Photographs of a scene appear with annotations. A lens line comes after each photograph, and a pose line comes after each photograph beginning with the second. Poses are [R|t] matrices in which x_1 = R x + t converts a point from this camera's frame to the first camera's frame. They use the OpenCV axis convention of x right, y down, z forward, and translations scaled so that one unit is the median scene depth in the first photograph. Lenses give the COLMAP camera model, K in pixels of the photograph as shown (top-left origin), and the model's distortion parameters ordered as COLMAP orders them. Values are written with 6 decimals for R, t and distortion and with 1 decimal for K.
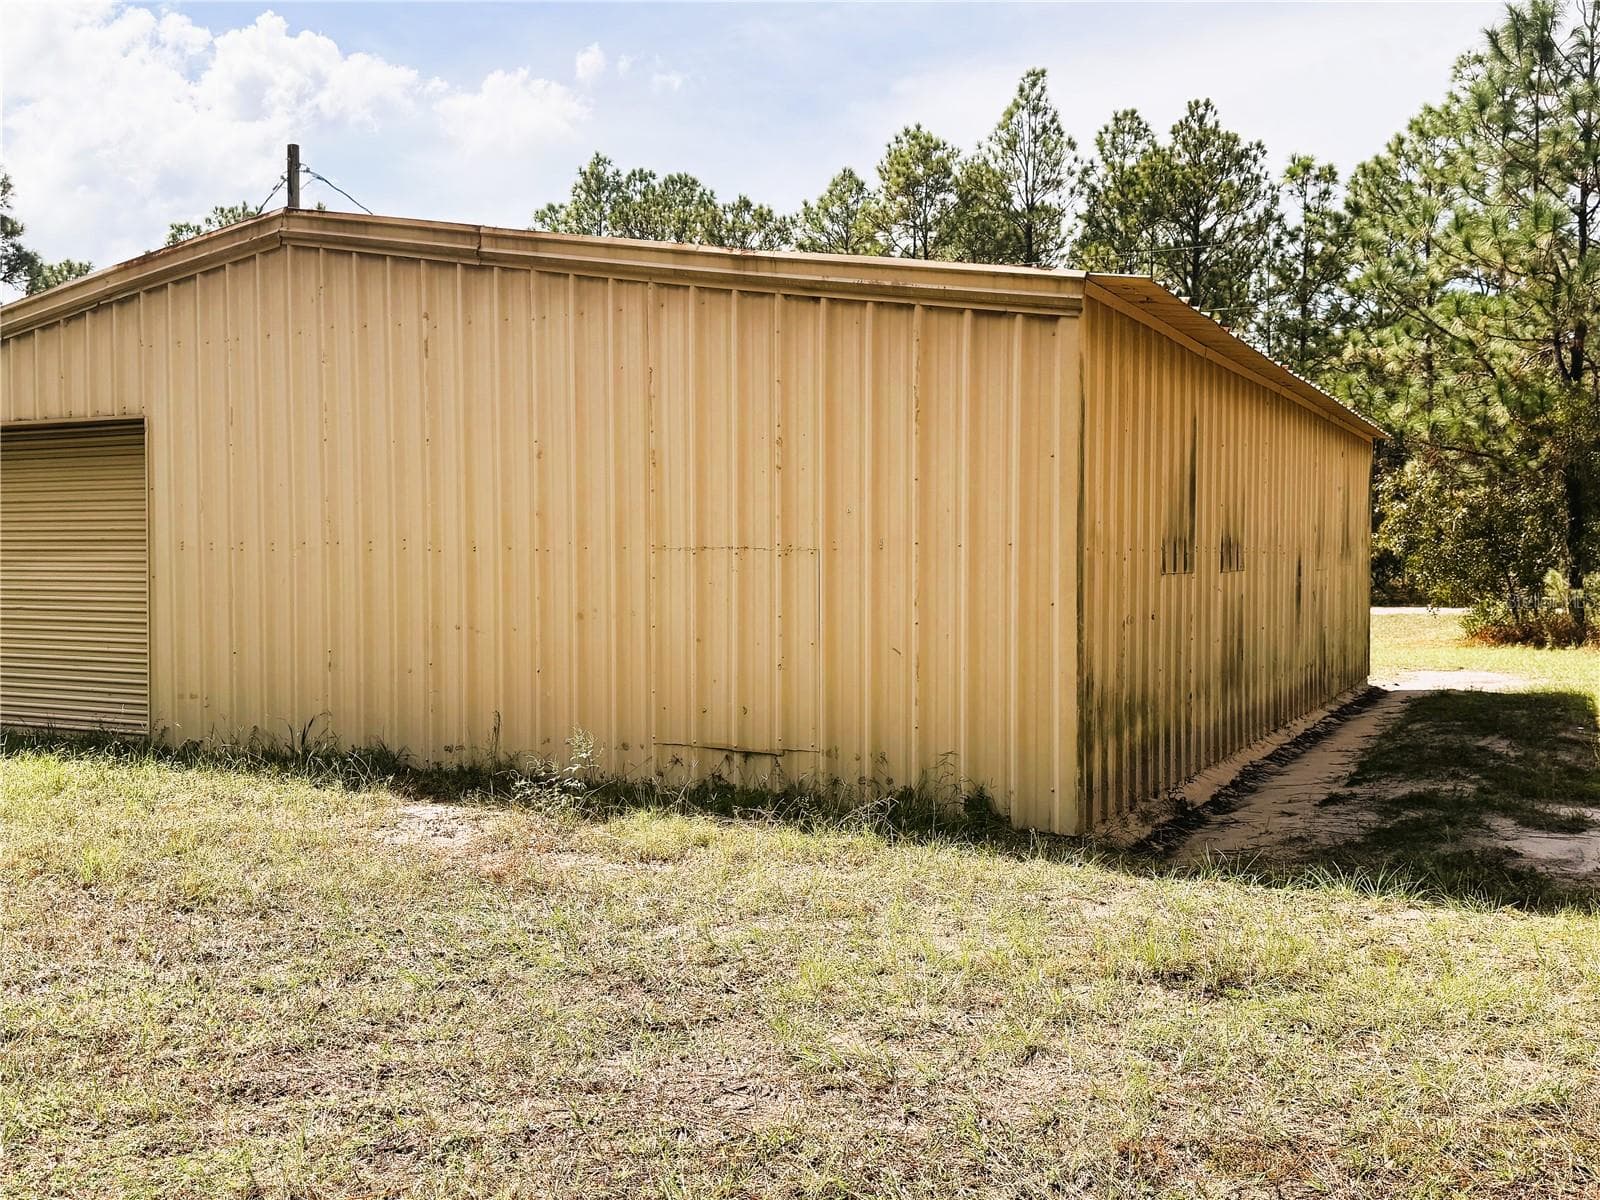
lens RADIAL K [[1527.0, 0, 795.4], [0, 1527.0, 595.9], [0, 0, 1]] dist [0.080282, 0.000000]
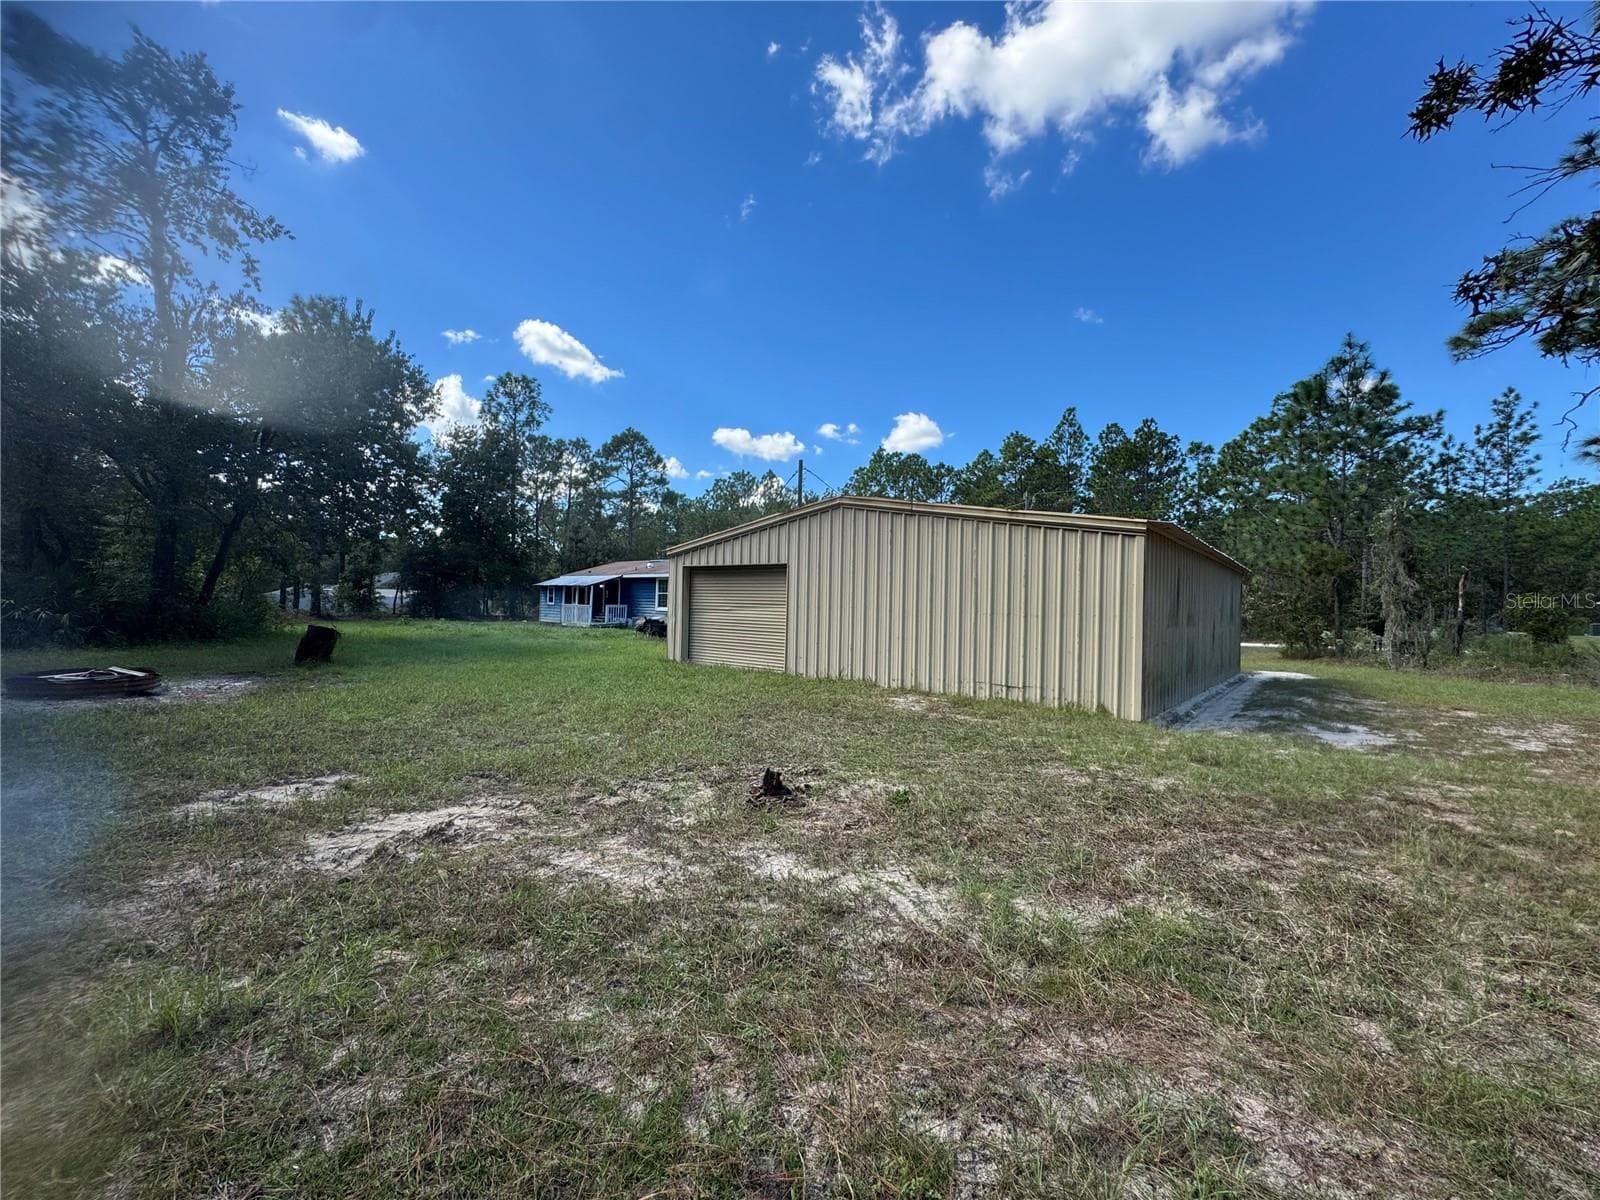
lens RADIAL K [[649.5, 0, 798.2], [0, 649.5, 596.0], [0, 0, 1]] dist [0.003707, -0.000963]
pose [[0.974865, 0.021314, -0.221775, -0.117808], [-0.031153, 0.998675, -0.040958, -0.002344], [0.220608, 0.046838, 0.974237, -0.211712]]
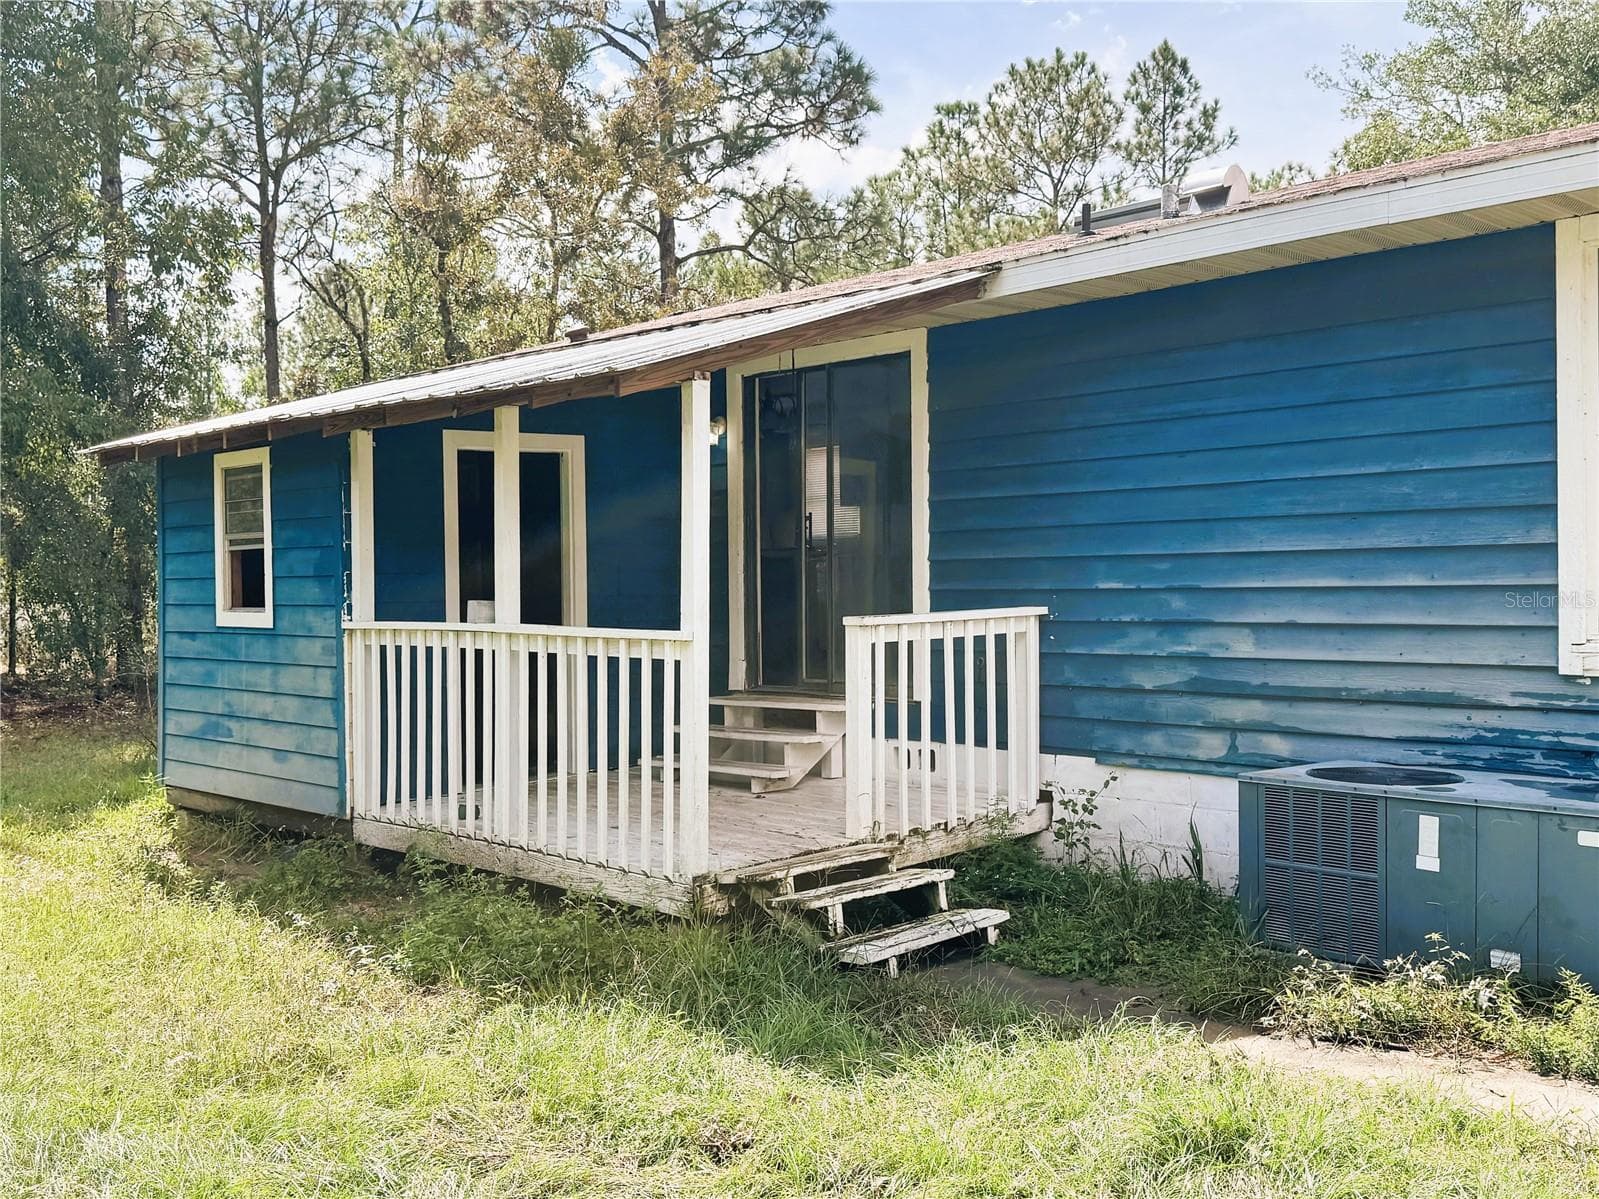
lens RADIAL K [[1608.3, 0, 810.8], [0, 1608.3, 601.7], [0, 0, 1]] dist [0.098484, 0.000000]
pose [[0.948424, -0.009574, -0.316859, -1.479844], [0.004892, 0.999867, -0.015569, -0.055042], [0.316966, 0.013216, 0.948345, 1.947199]]
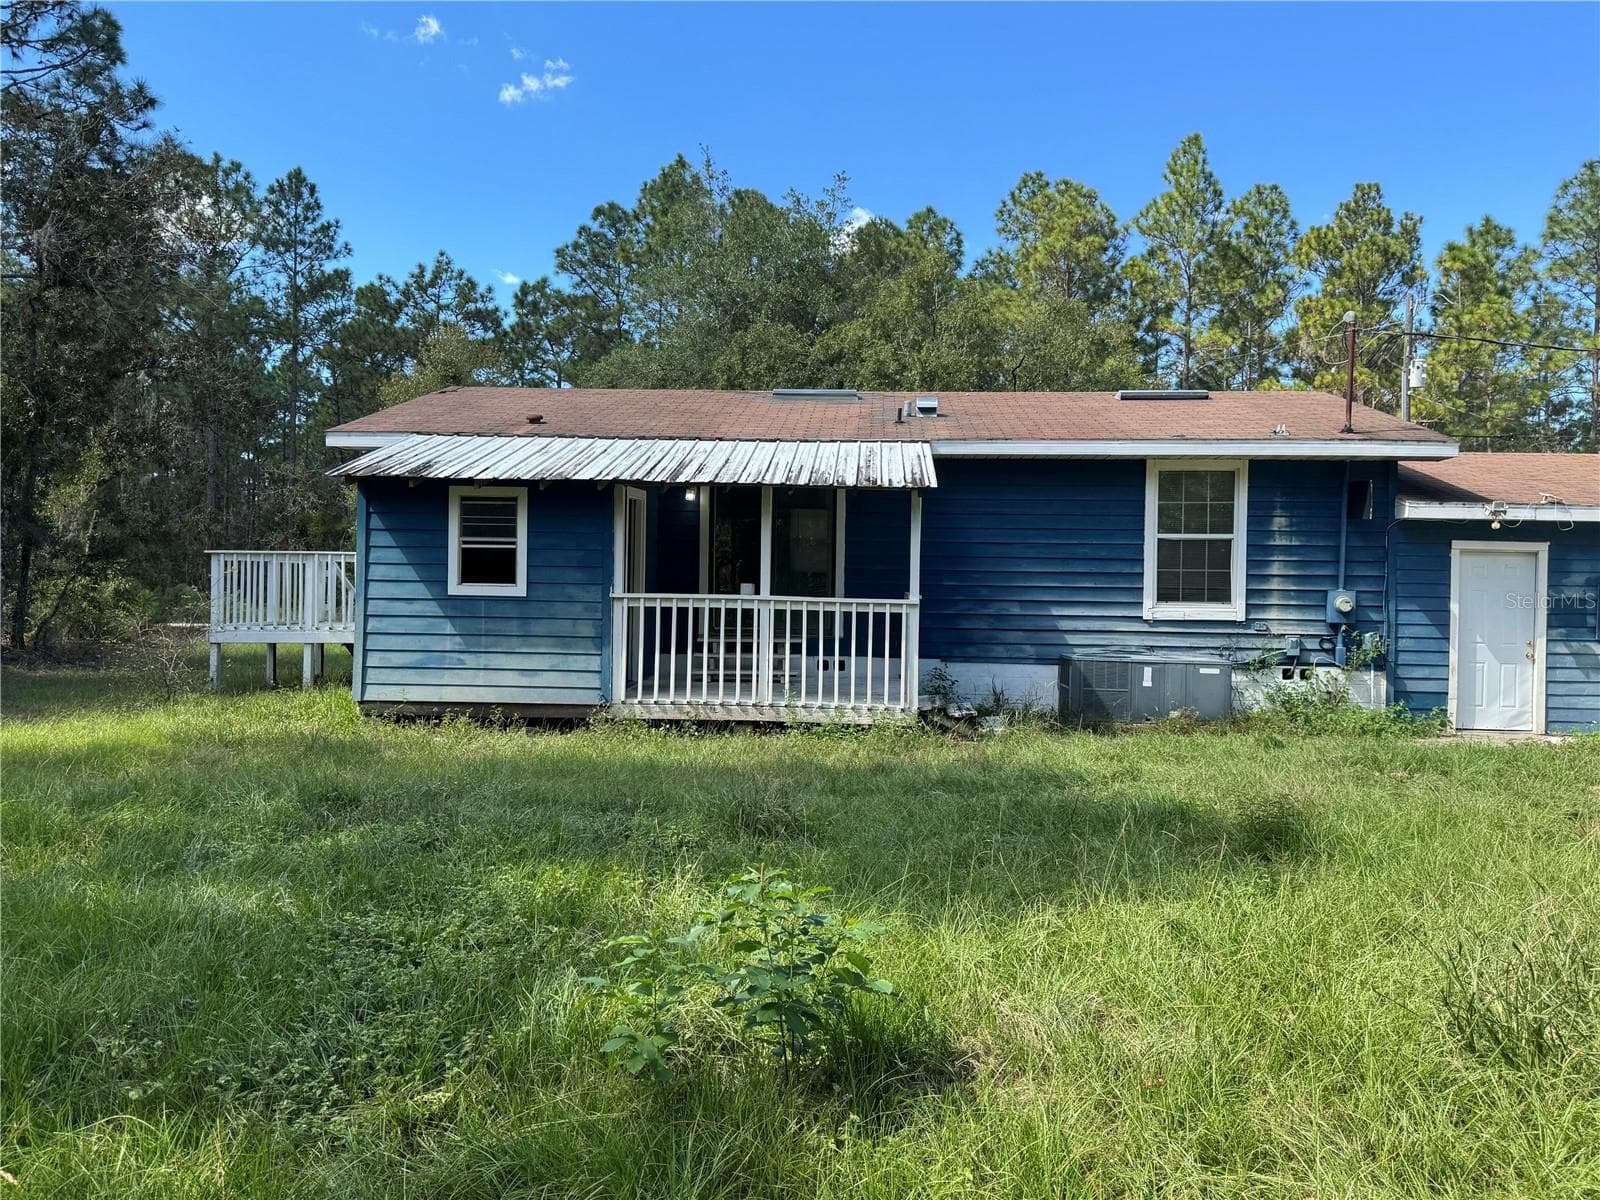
lens RADIAL K [[1242.4, 0, 783.7], [0, 1242.4, 595.8], [0, 0, 1]] dist [0.072530, -0.090932]
pose [[0.909147, 0.008600, 0.416387, -2.226313], [-0.002999, 0.999896, -0.014103, -0.042394], [-0.416465, 0.011573, 0.909078, 1.610099]]
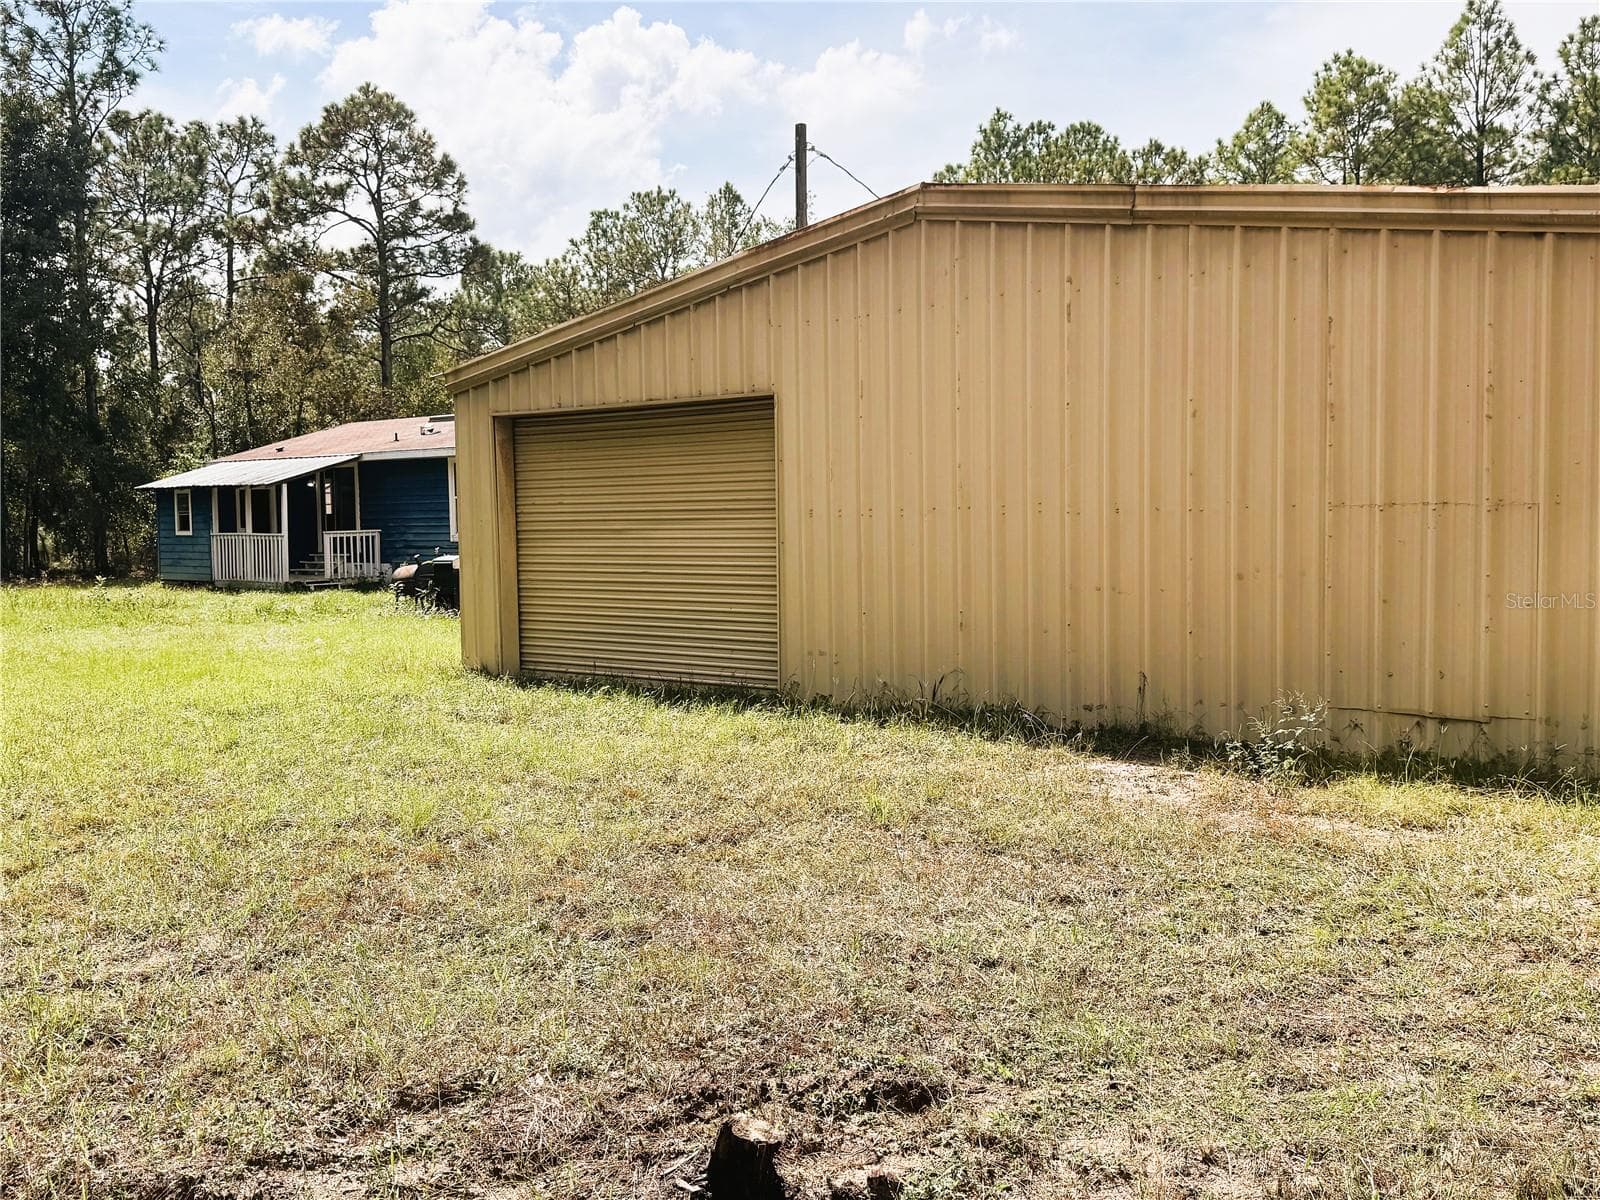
lens RADIAL K [[1527.0, 0, 793.8], [0, 1527.0, 613.0], [0, 0, 1]] dist [0.080282, 0.000000]
pose [[0.973125, 0.000206, -0.230279, -0.161989], [0.008080, 0.999353, 0.035037, -0.000595], [0.230138, -0.035956, 0.972494, -0.026566]]
